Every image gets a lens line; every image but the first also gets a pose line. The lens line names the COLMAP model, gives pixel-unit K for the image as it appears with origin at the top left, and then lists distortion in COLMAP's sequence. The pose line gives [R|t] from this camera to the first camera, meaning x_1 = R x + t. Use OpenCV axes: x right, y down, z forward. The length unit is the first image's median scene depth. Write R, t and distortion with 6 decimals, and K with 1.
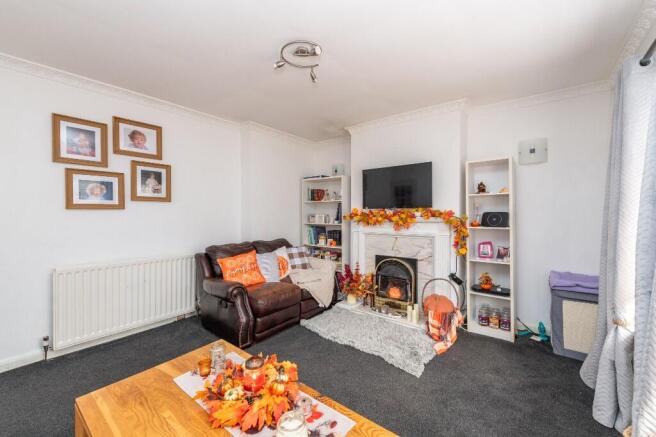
lens RADIAL K [[262.9, 0, 332.0], [0, 262.9, 213.4], [0, 0, 1]] dist [0.000100, -0.000289]
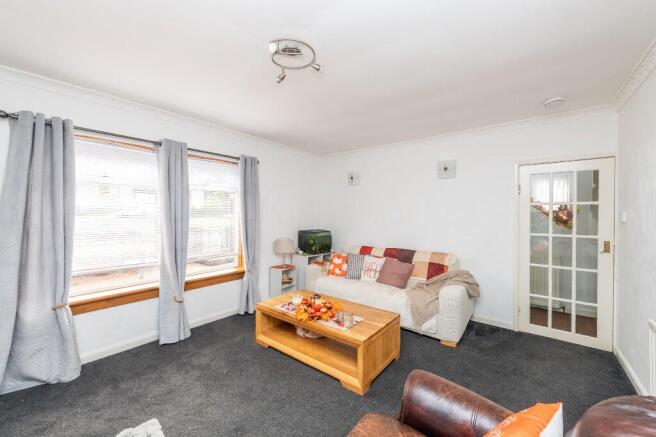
lens RADIAL K [[262.9, 0, 332.0], [0, 262.9, 213.4], [0, 0, 1]] dist [0.000100, -0.000289]
pose [[-0.999971, -0.007607, -0.000568, -0.180210], [-0.007607, 0.999971, 0.000471, -0.048961], [0.000564, 0.000475, -1.000000, 1.346615]]
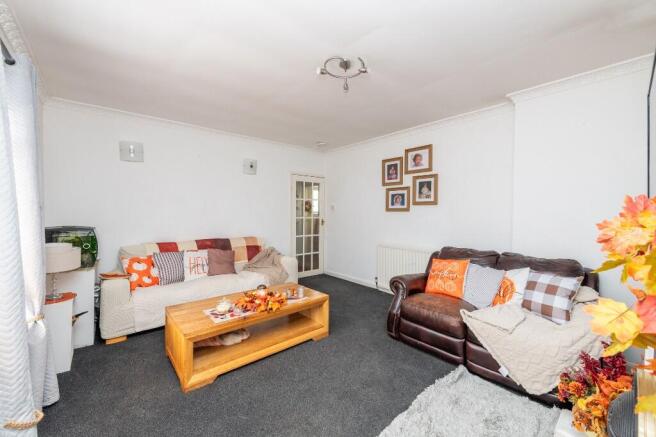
lens RADIAL K [[260.0, 0, 332.0], [0, 260.0, 214.3], [0, 0, 1]] dist [0.001370, -0.000111]
pose [[-0.190453, 0.008163, -0.981662, 0.671213], [-0.007891, 0.999920, 0.009846, -0.009735], [0.981665, 0.009622, -0.190373, 0.819777]]
